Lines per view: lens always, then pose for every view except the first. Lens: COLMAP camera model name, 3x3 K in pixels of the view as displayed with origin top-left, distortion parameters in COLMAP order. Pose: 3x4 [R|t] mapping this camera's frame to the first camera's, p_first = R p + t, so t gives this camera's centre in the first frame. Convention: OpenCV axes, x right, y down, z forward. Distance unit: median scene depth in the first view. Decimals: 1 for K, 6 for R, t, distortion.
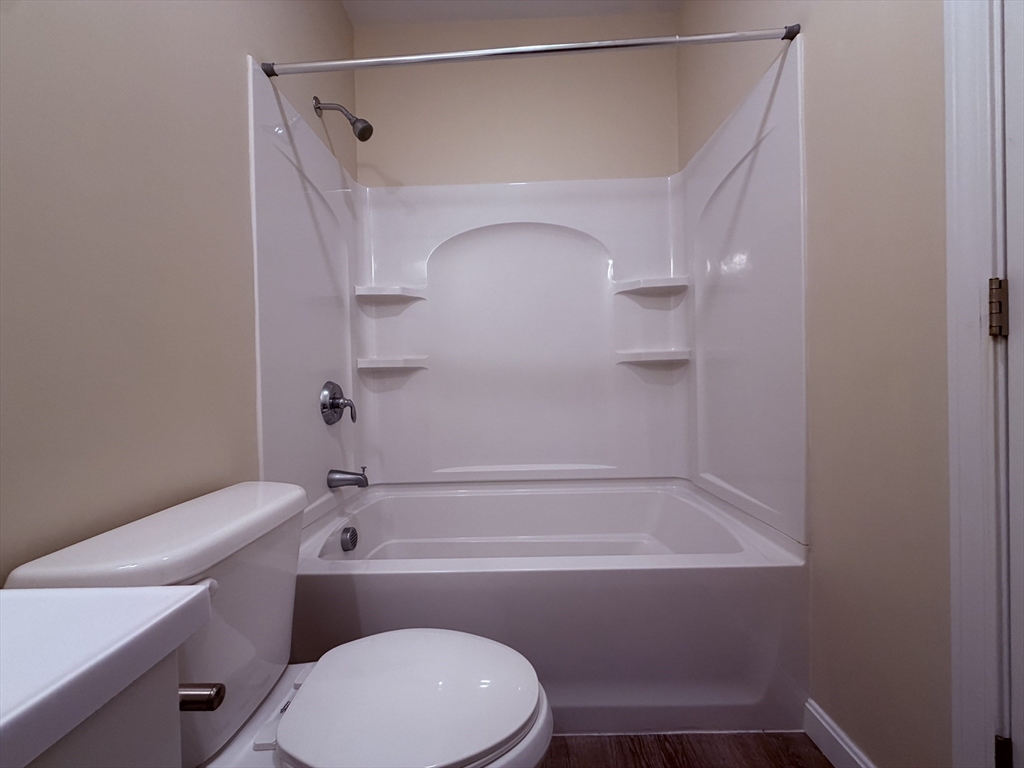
lens RADIAL K [[407.0, 0, 508.6], [0, 407.0, 385.0], [0, 0, 1]] dist [0.001159, -0.000341]
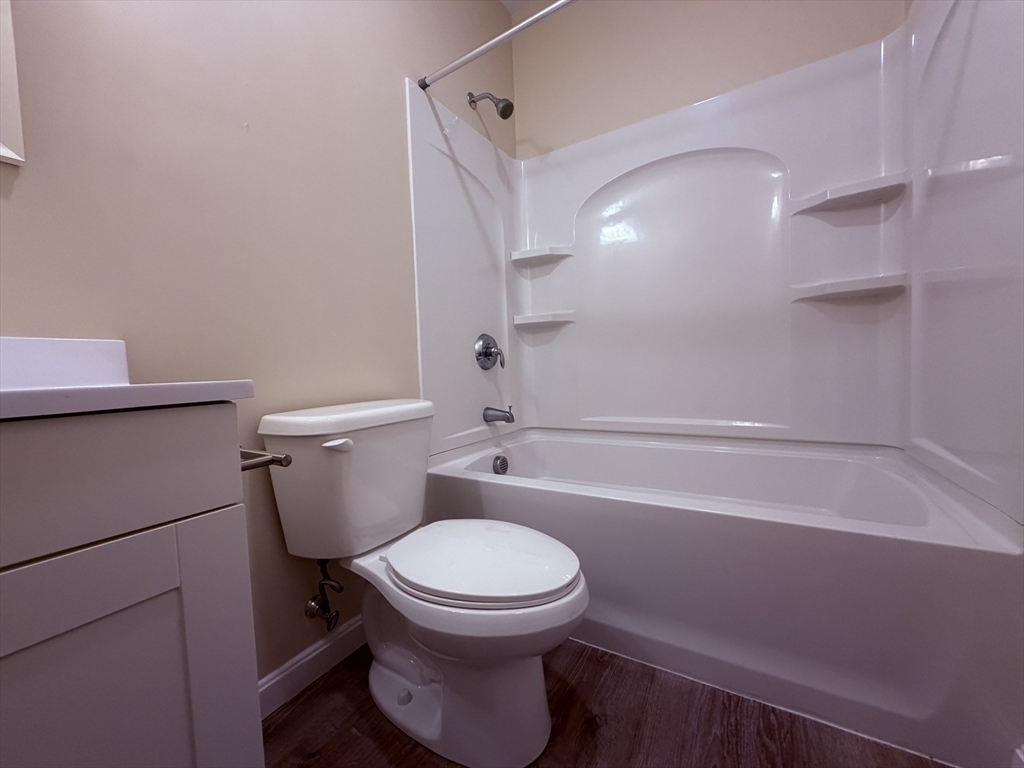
lens RADIAL K [[407.0, 0, 511.9], [0, 407.0, 385.2], [0, 0, 1]] dist [0.001159, -0.000341]
pose [[0.864002, 0.015122, -0.503261, 0.213964], [0.013689, 0.998474, 0.053504, 0.071032], [0.503302, -0.053117, 0.862476, -0.004592]]
